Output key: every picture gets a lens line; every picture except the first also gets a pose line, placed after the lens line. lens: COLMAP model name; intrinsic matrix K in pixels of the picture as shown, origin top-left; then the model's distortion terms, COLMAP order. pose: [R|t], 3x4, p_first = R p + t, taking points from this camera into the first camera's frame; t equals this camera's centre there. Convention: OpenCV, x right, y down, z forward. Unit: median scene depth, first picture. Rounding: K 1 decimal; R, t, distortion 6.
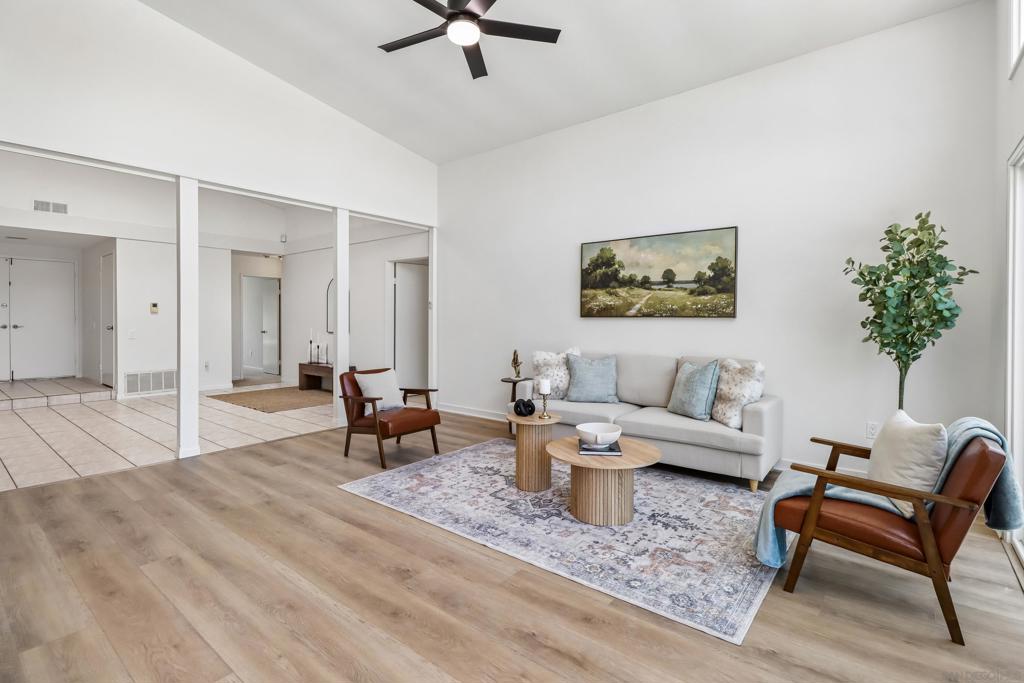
lens RADIAL K [[479.7, 0, 516.8], [0, 479.7, 328.2], [0, 0, 1]] dist [0.002078, -0.007466]
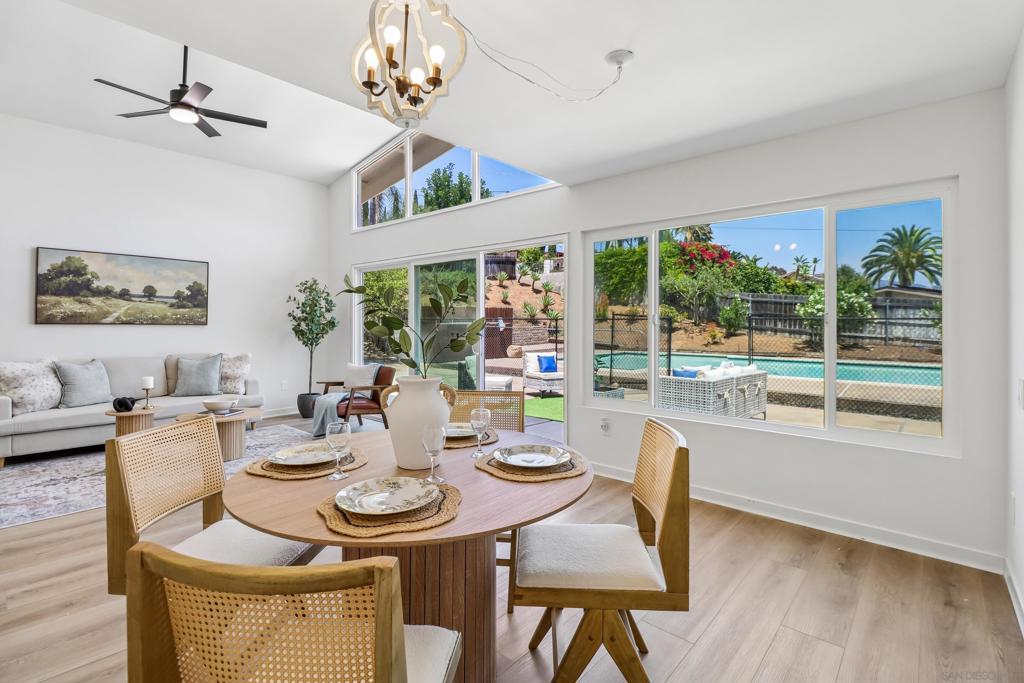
lens RADIAL K [[479.7, 0, 519.5], [0, 479.7, 319.3], [0, 0, 1]] dist [0.002078, -0.007466]
pose [[0.049536, 0.008015, 0.998740, -0.805843], [0.013822, 0.999867, -0.008710, -0.011875], [-0.998677, 0.014236, 0.049418, -0.004137]]
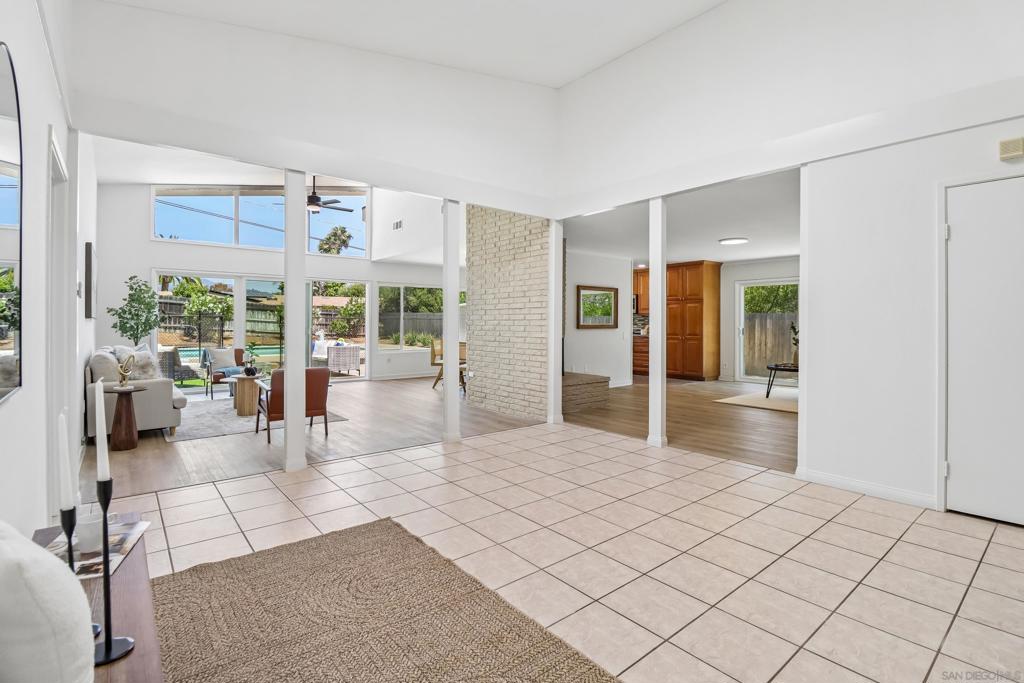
lens RADIAL K [[479.7, 0, 497.0], [0, 479.7, 327.5], [0, 0, 1]] dist [0.002078, -0.007466]
pose [[-0.970473, -0.005104, 0.241154, -0.944776], [0.001279, 0.999653, 0.026304, -0.030226], [-0.241204, 0.025836, -0.970130, 1.826663]]
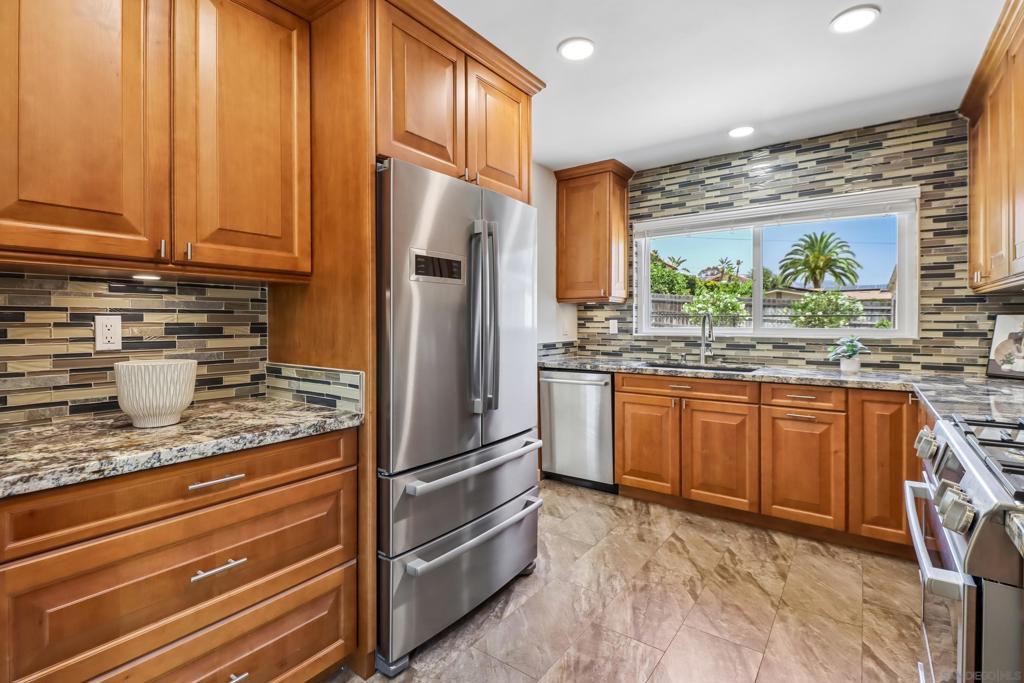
lens RADIAL K [[479.7, 0, 526.4], [0, 479.7, 323.3], [0, 0, 1]] dist [0.002078, -0.007466]
pose [[-0.052398, -0.004165, 0.998618, -1.161457], [0.016673, 0.999848, 0.005045, -0.002338], [-0.998487, 0.016915, -0.052321, -0.379657]]
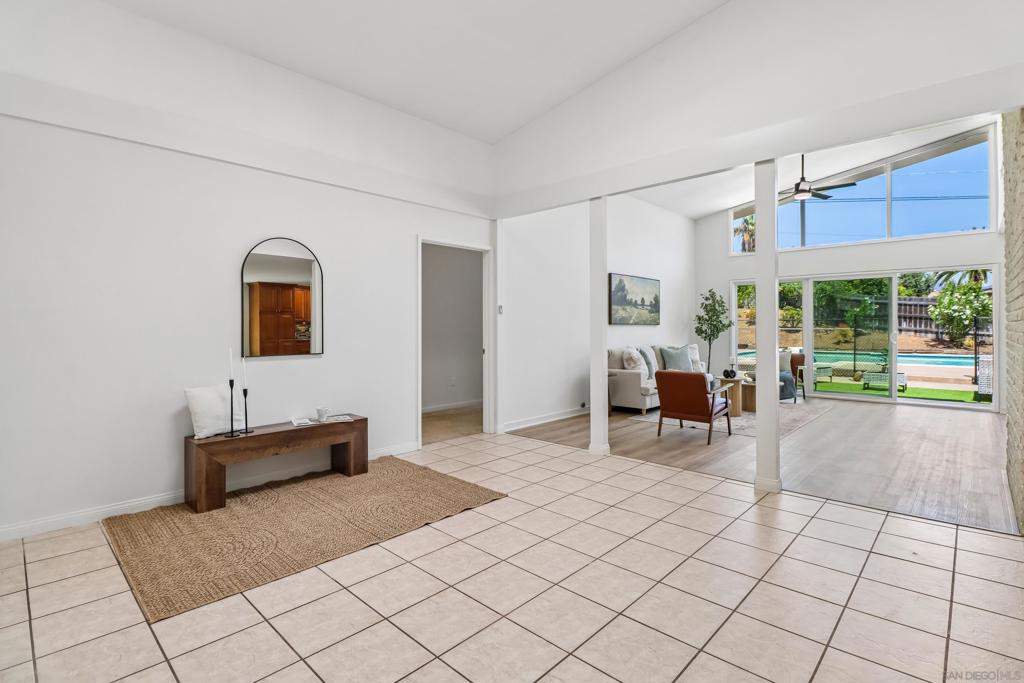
lens RADIAL K [[479.7, 0, 535.4], [0, 479.7, 321.6], [0, 0, 1]] dist [0.002078, -0.007466]
pose [[0.073785, 0.009070, 0.997233, -1.370794], [0.021256, 0.999717, -0.010665, -0.022865], [-0.997048, 0.021984, 0.073571, 1.184722]]
